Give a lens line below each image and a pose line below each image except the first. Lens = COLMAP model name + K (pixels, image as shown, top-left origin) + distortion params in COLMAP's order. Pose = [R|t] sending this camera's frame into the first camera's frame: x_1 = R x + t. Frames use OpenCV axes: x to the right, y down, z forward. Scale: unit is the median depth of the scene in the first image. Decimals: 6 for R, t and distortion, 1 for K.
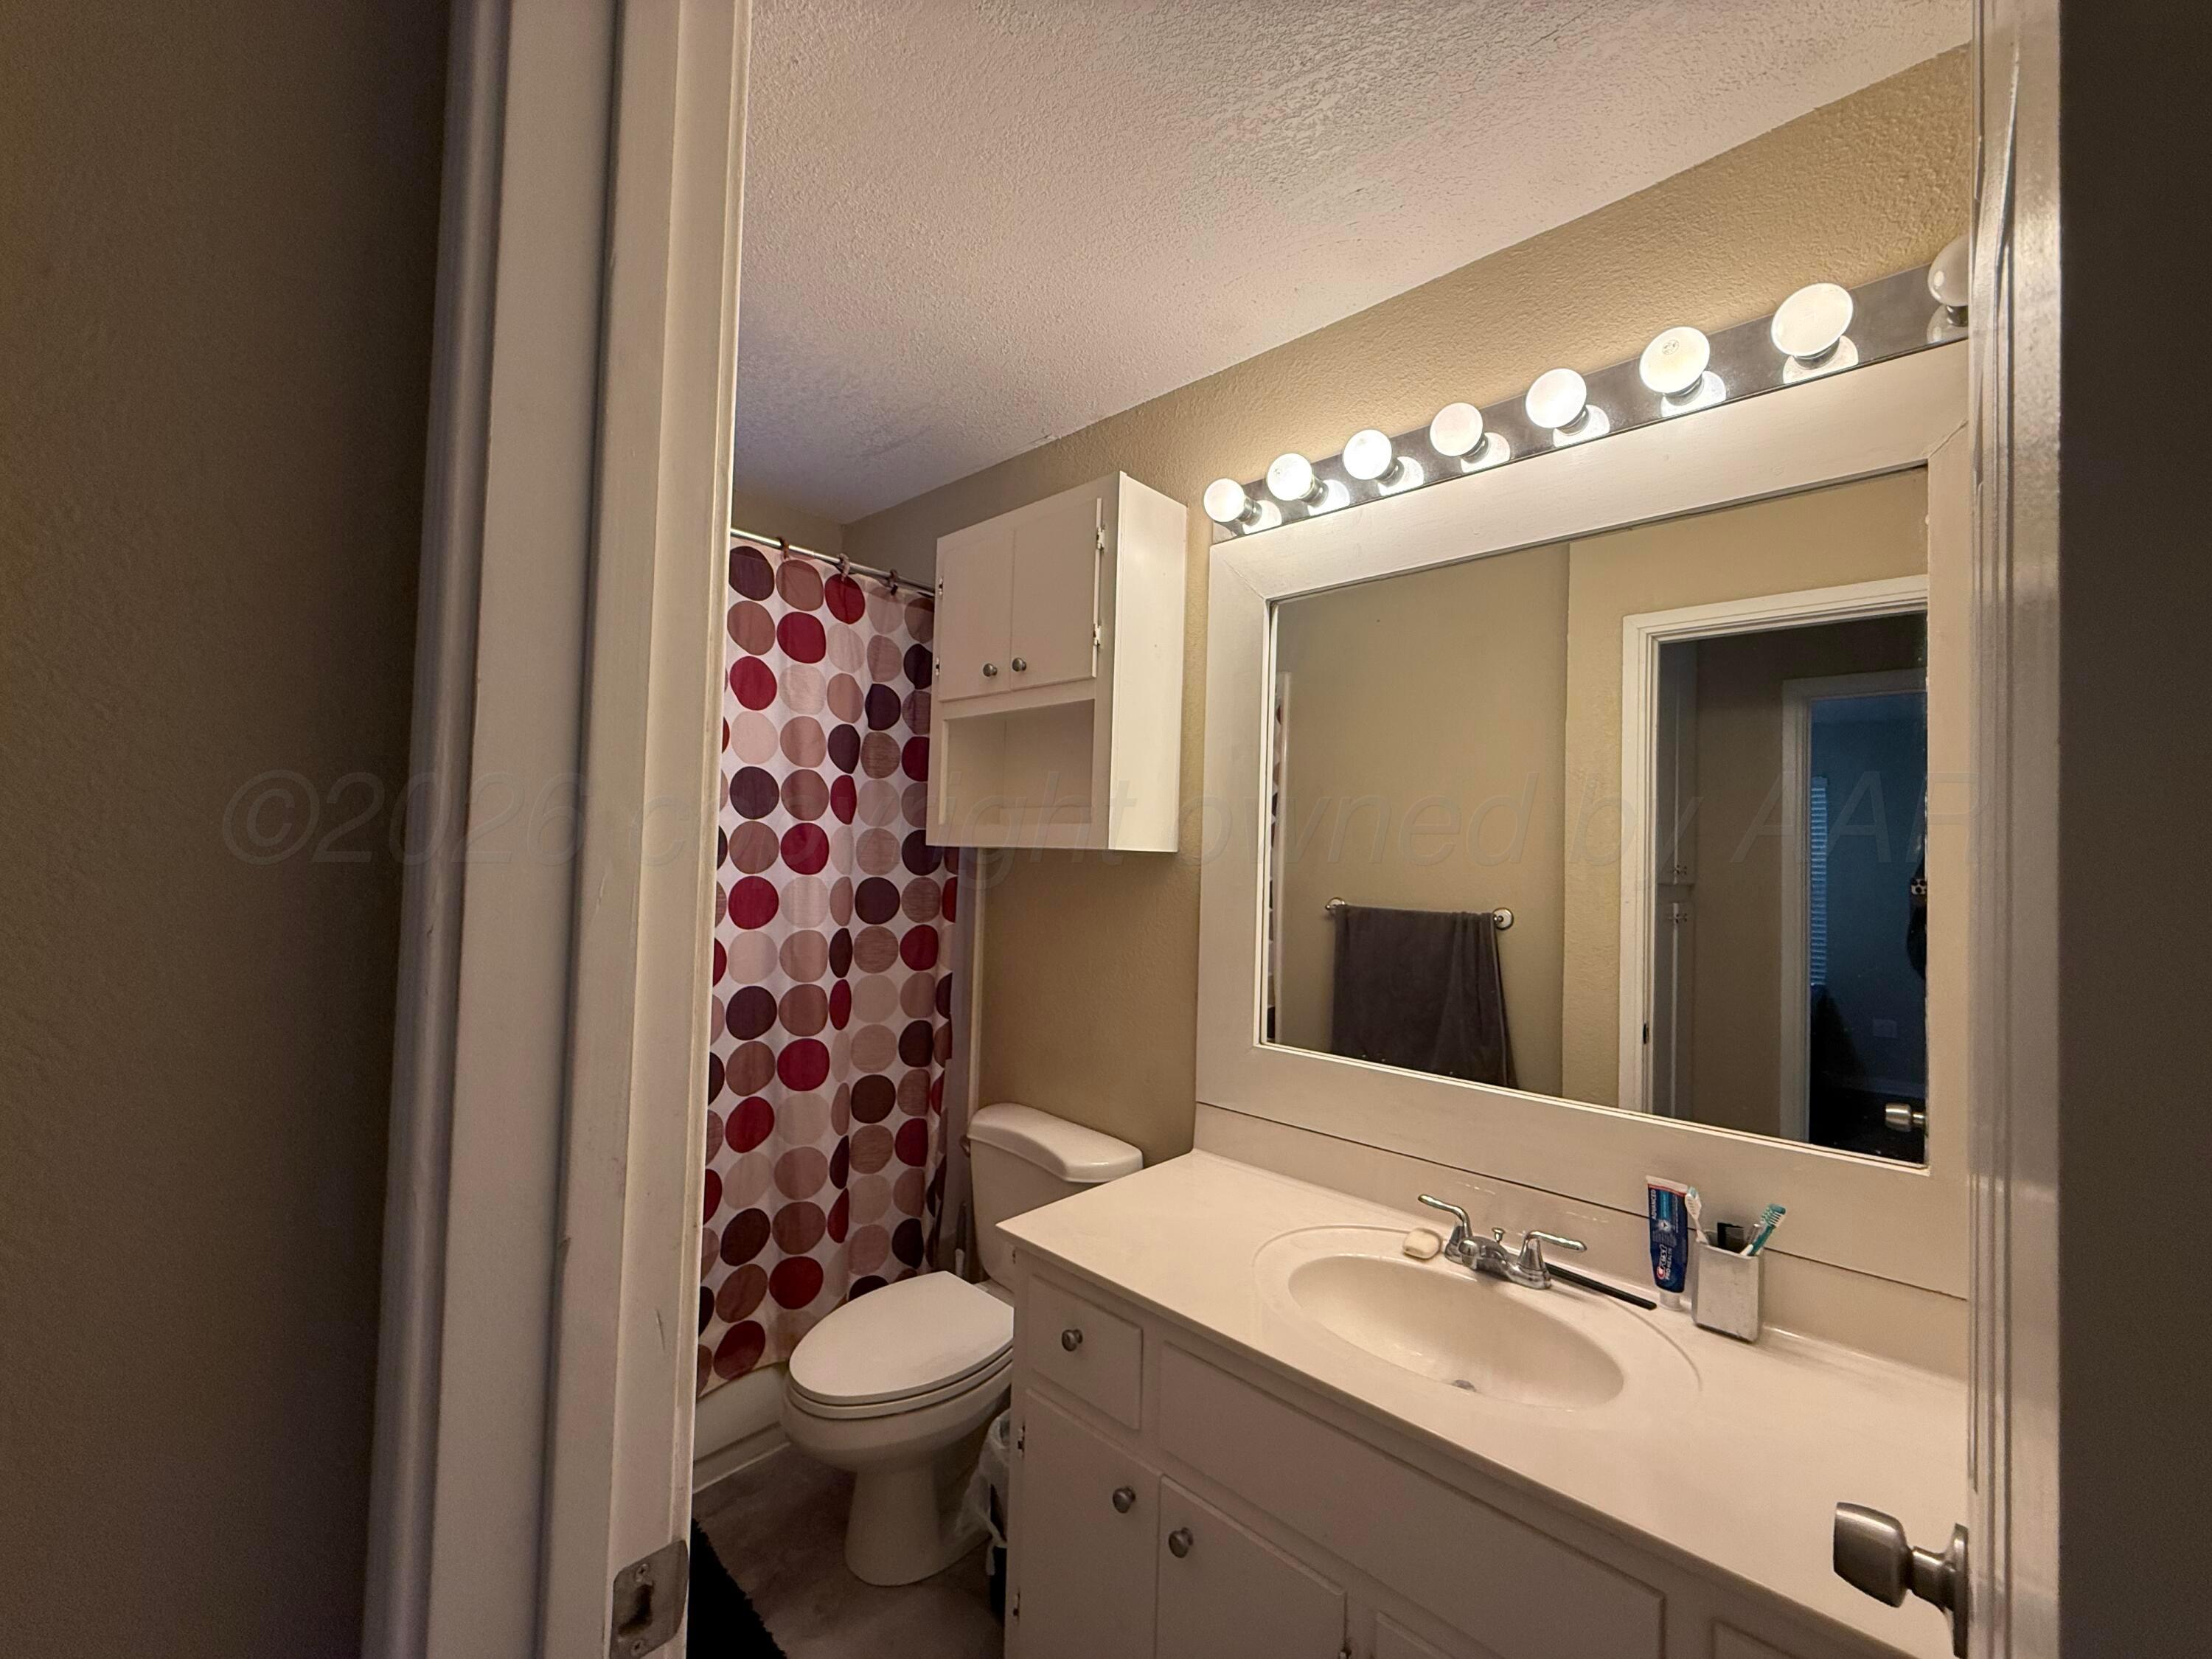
lens RADIAL K [[876.5, 0, 1096.5], [0, 876.5, 830.3], [0, 0, 1]] dist [-0.001233, -0.000361]
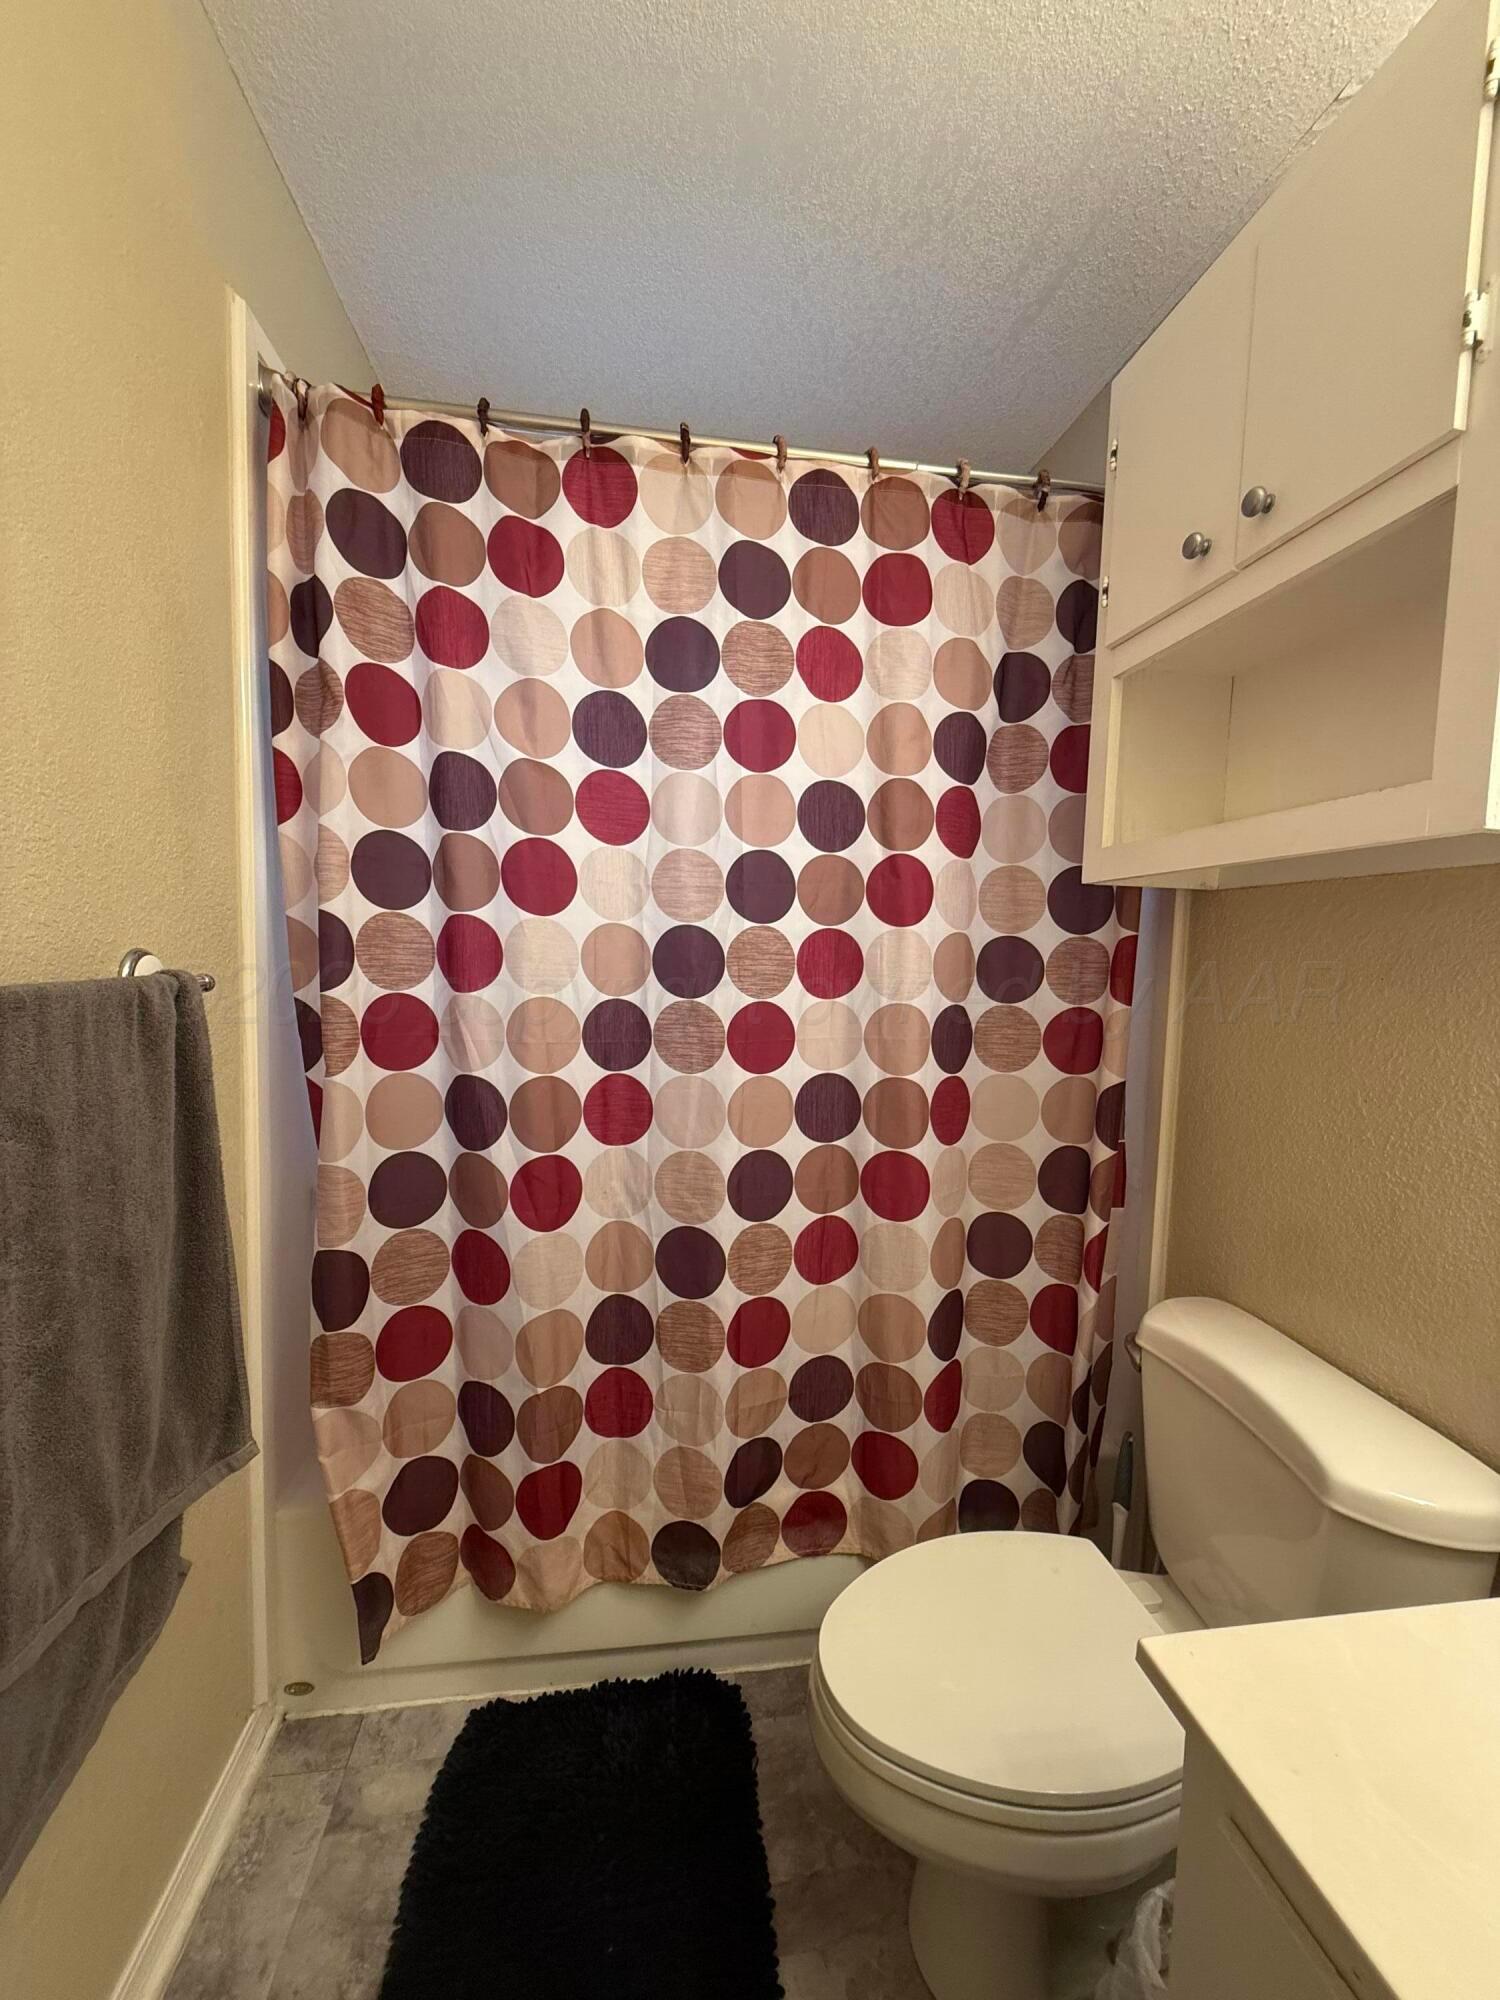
lens RADIAL K [[792.5, 0, 753.3], [0, 792.5, 1001.8], [0, 0, 1]] dist [-0.001233, -0.000361]
pose [[0.788297, 0.036301, -0.614224, -0.022697], [0.011973, 0.997164, 0.074299, 0.058971], [0.615179, -0.065923, 0.785626, 0.387601]]
